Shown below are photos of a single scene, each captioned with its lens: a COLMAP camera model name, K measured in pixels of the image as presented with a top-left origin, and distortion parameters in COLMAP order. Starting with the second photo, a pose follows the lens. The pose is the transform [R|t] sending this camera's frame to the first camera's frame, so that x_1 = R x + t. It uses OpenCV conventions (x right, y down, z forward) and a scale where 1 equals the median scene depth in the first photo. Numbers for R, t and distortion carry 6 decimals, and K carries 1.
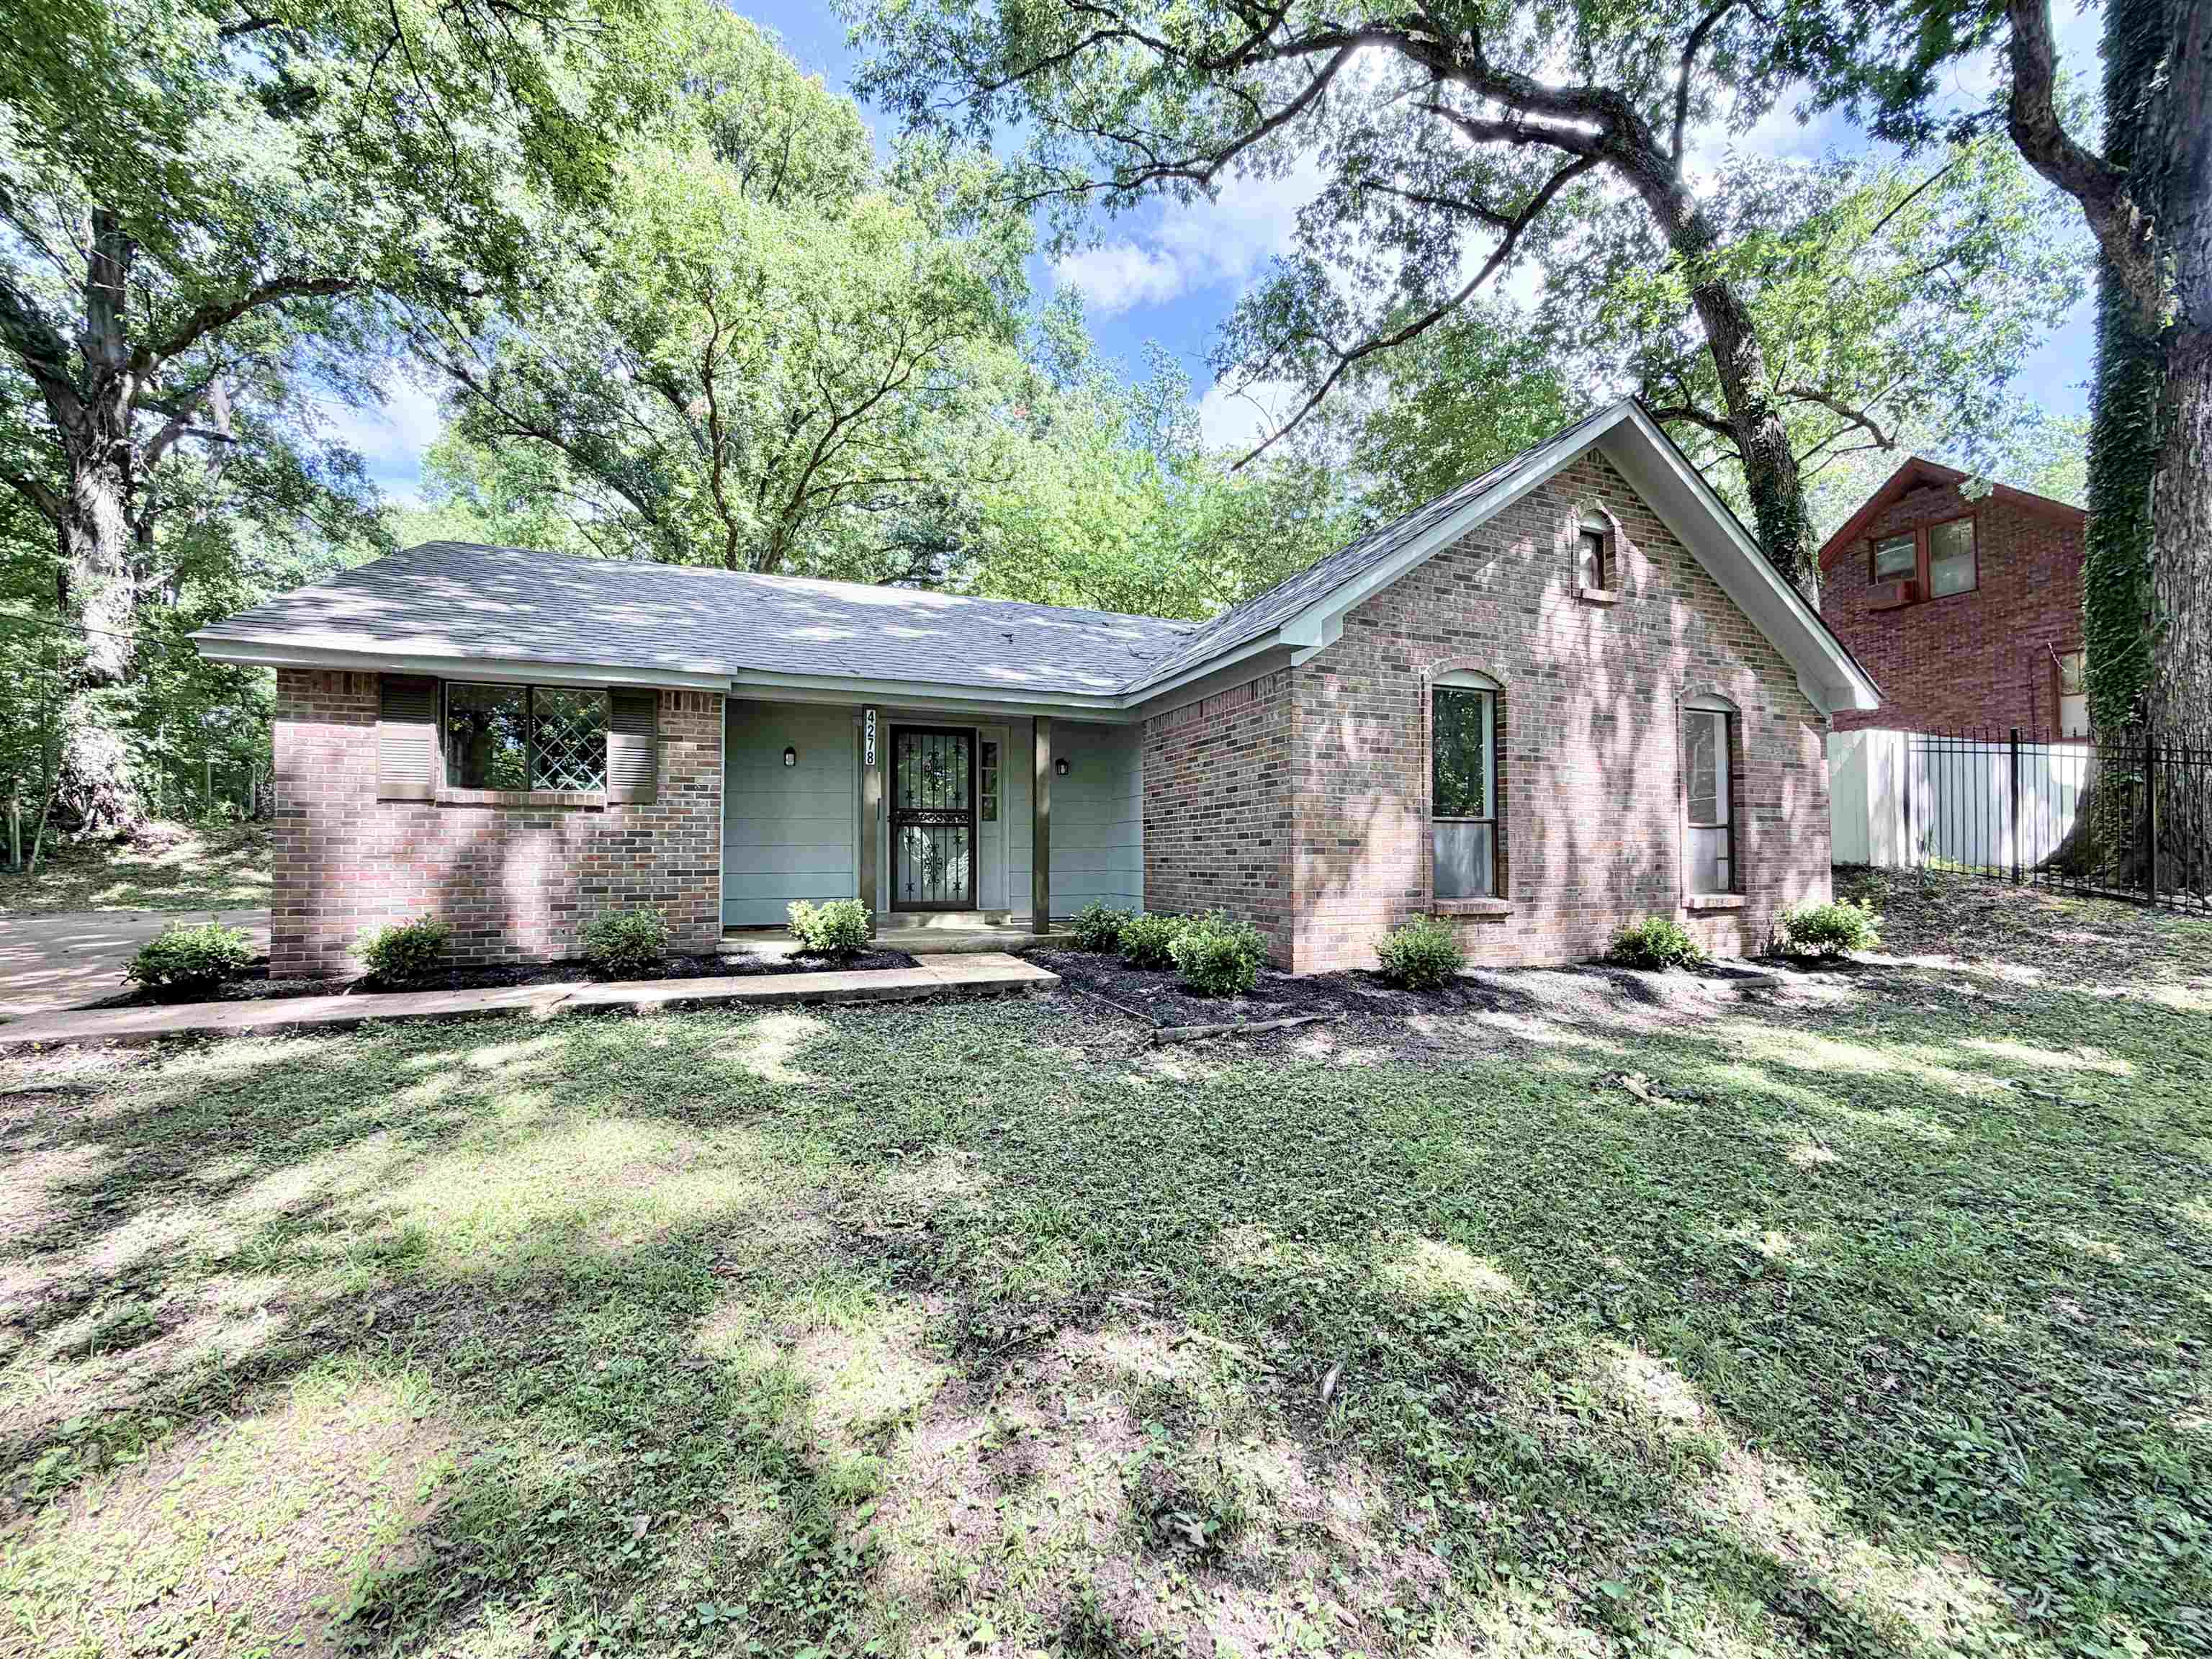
lens RADIAL K [[886.0, 0, 1104.5], [0, 886.0, 822.7], [0, 0, 1]] dist [-0.000392, 0.000009]
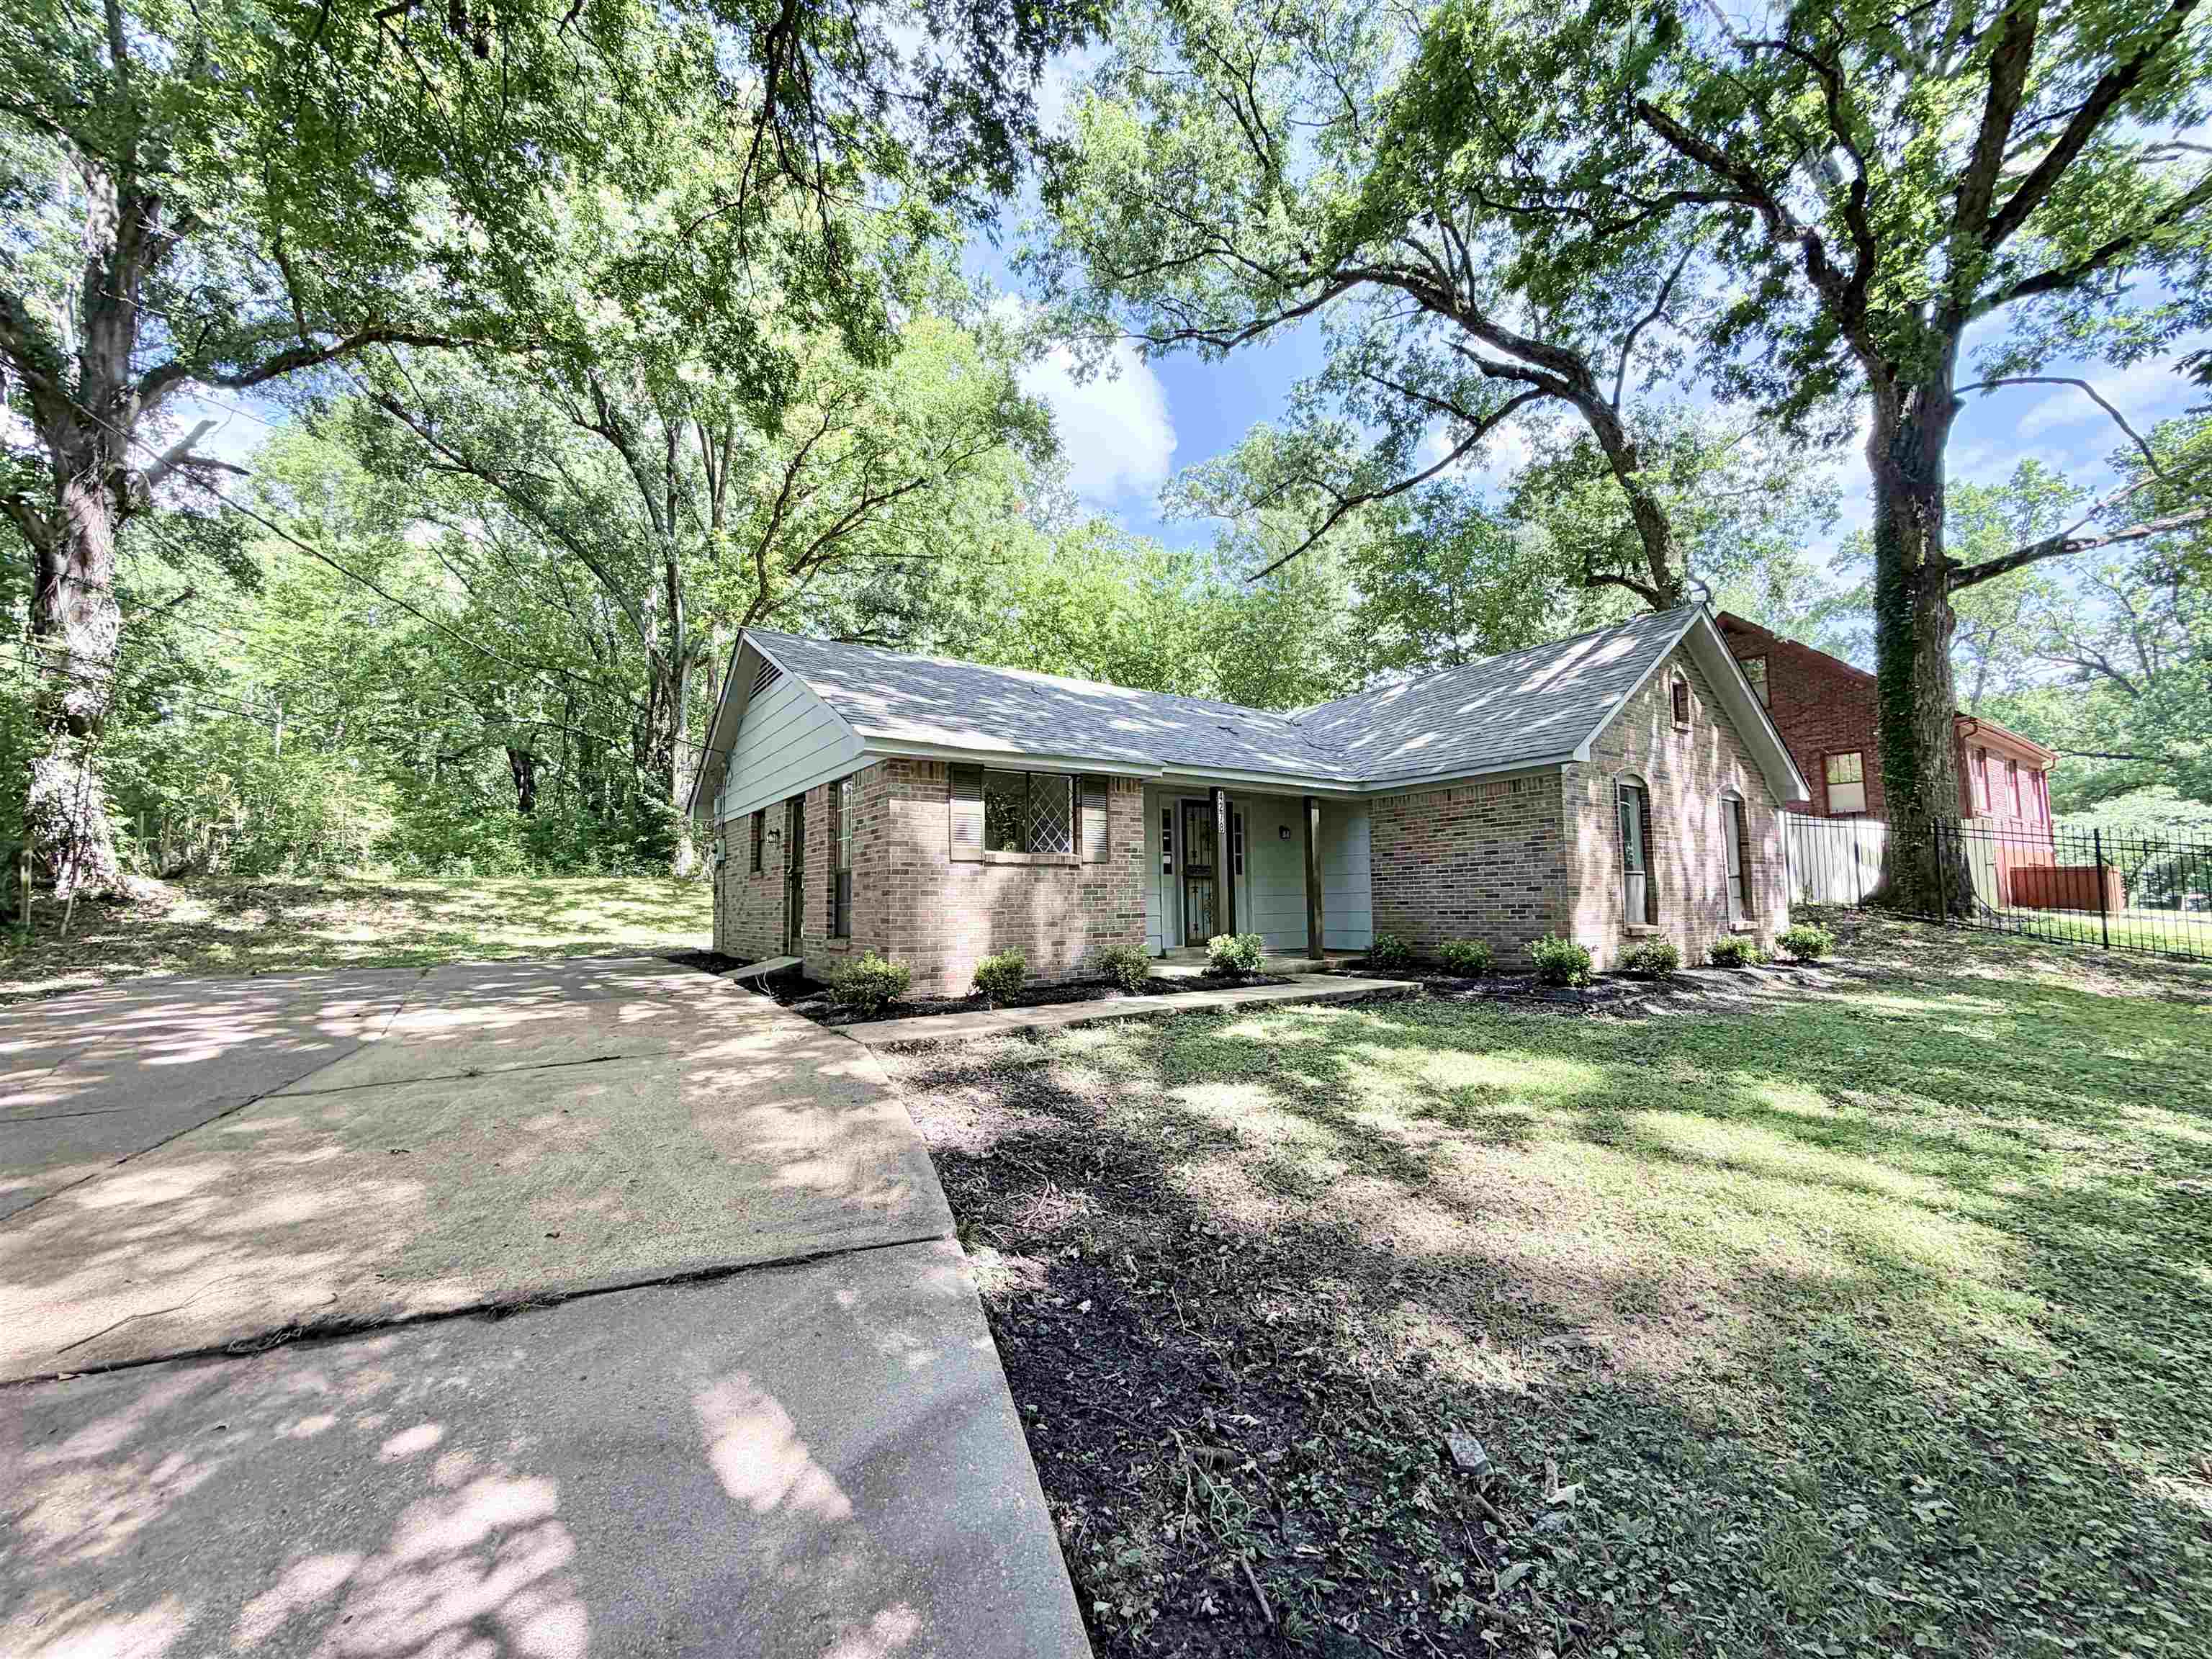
lens RADIAL K [[886.0, 0, 1104.4], [0, 886.0, 816.4], [0, 0, 1]] dist [-0.000392, 0.000009]
pose [[0.973383, 0.010757, 0.228933, -0.679143], [0.004010, 0.997946, -0.063942, -0.005317], [-0.229151, 0.063158, 0.971340, -0.221767]]
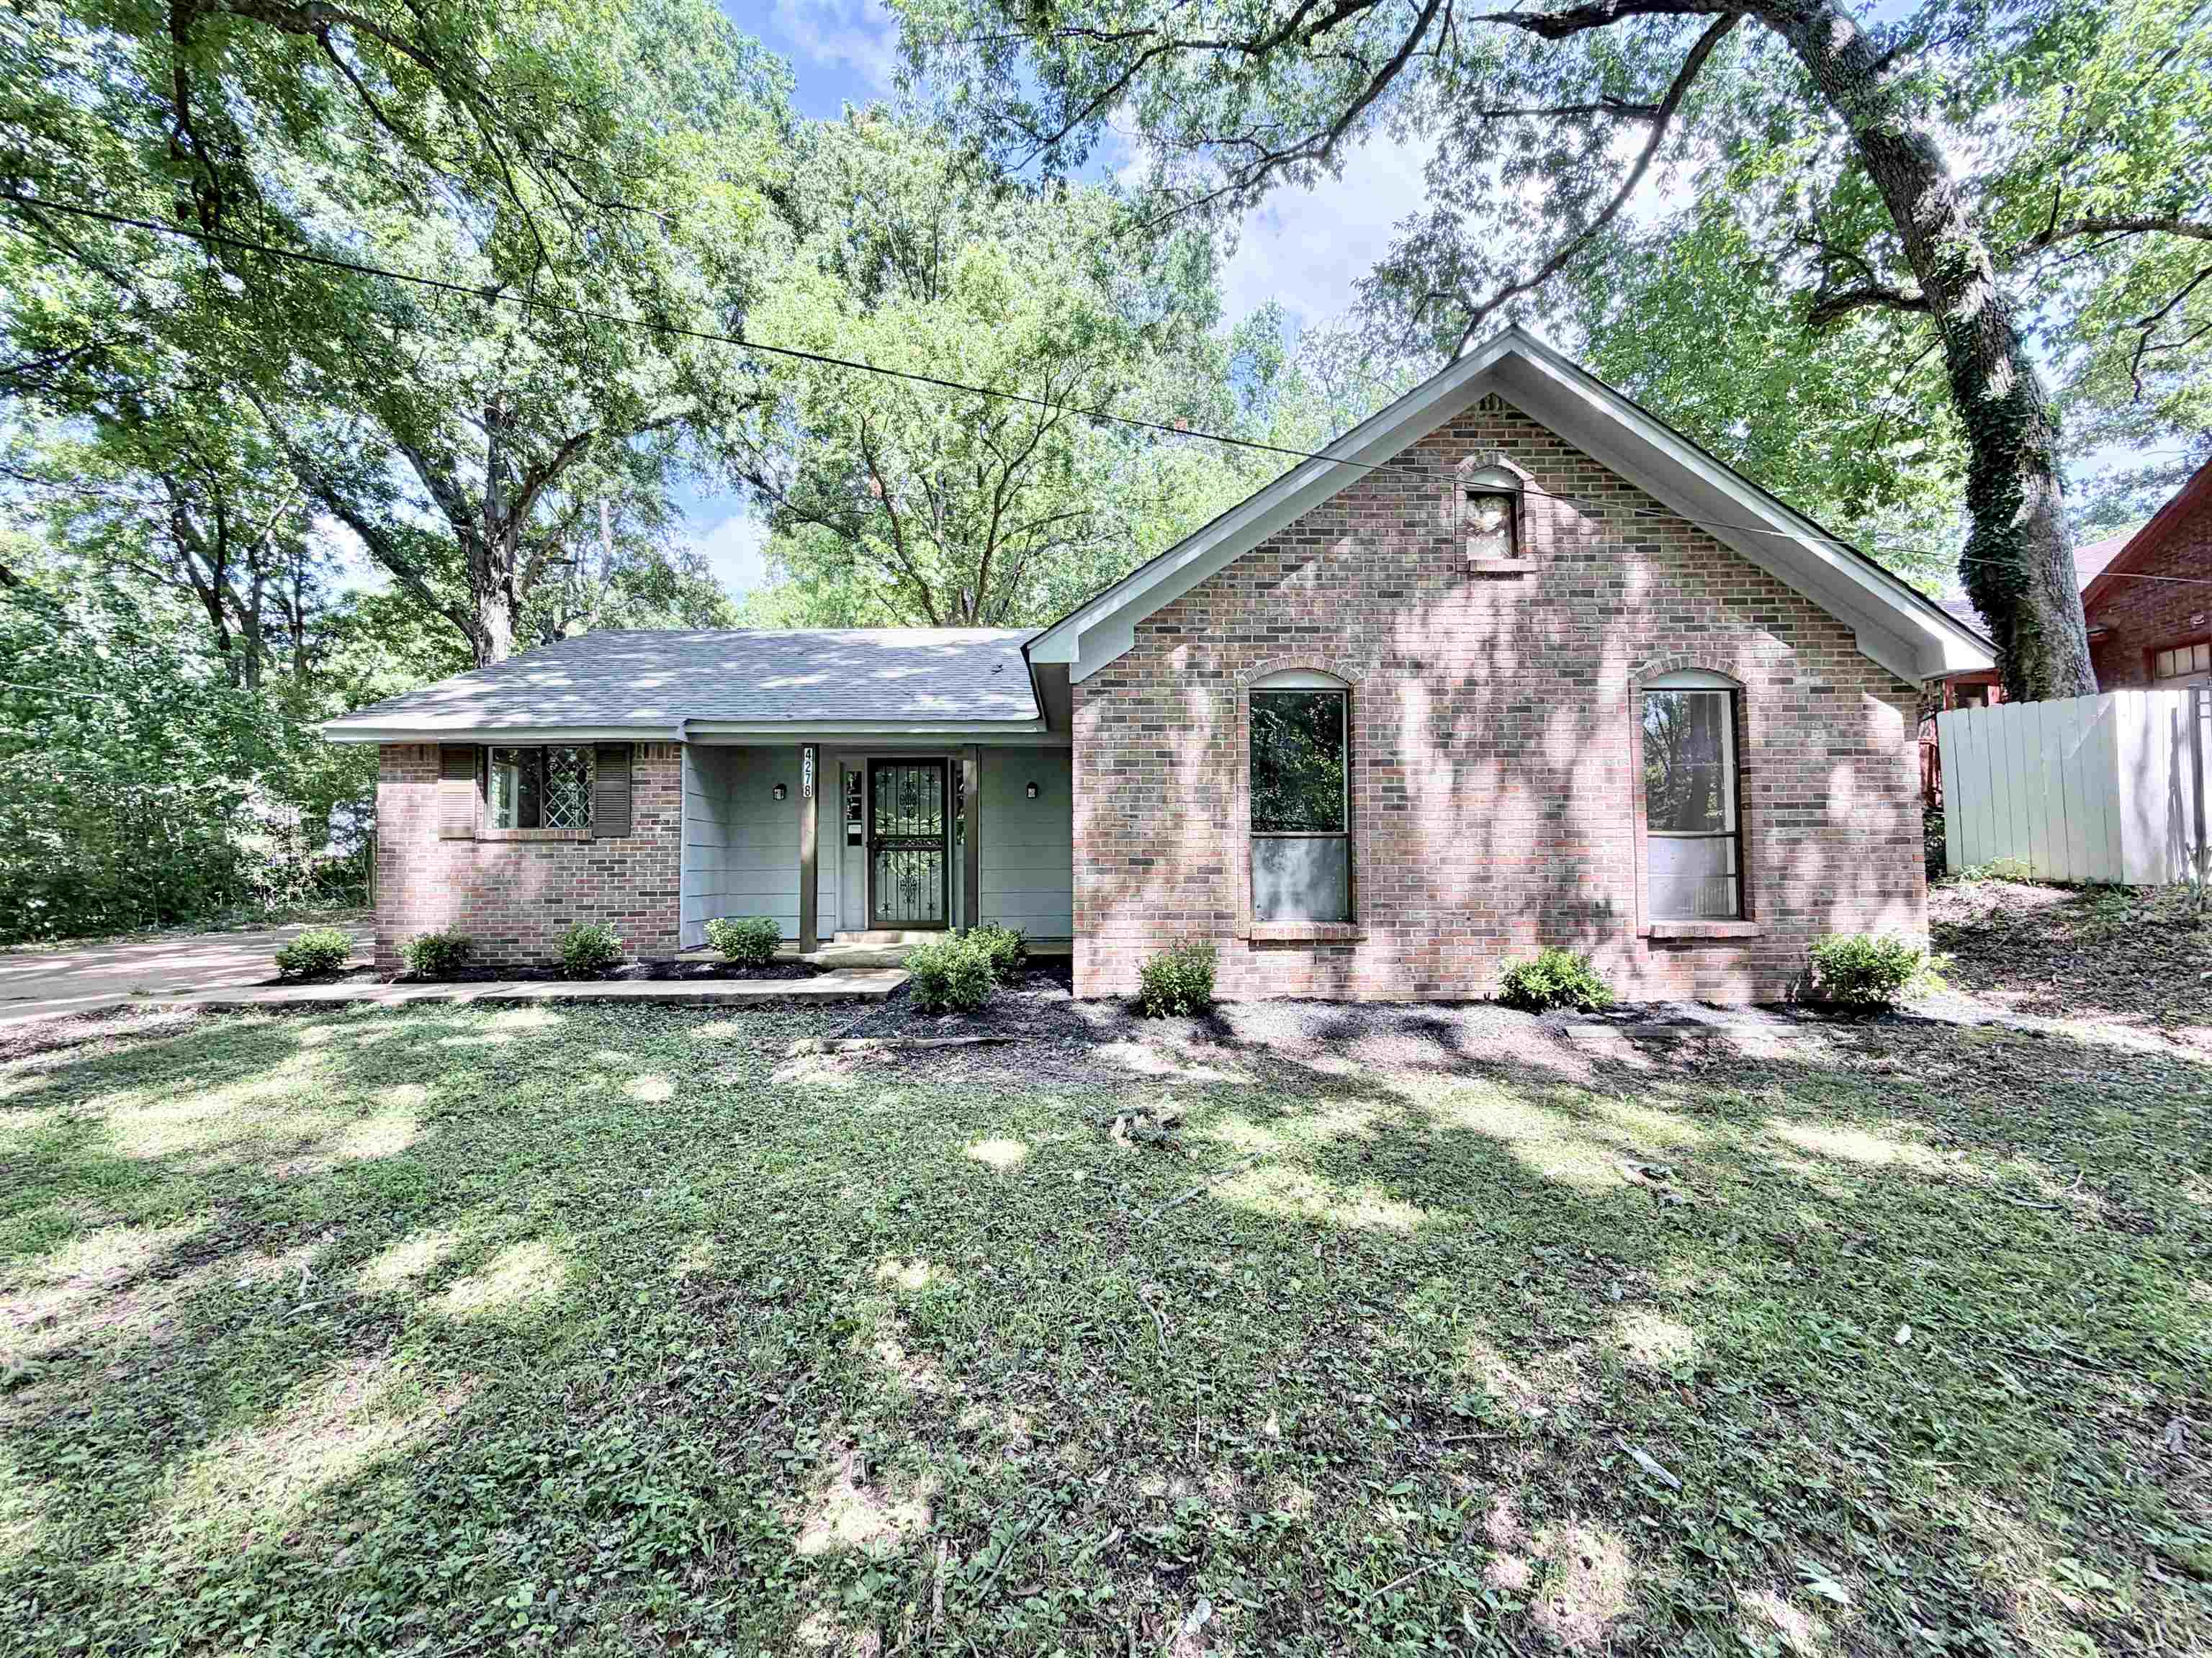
lens RADIAL K [[885.9, 0, 1100.1], [0, 885.9, 838.5], [0, 0, 1]] dist [-0.000392, 0.000009]
pose [[0.940287, -0.020719, -0.339751, 0.424920], [0.020267, 0.999783, -0.004880, 0.000279], [0.339779, -0.002297, 0.940503, 0.064827]]
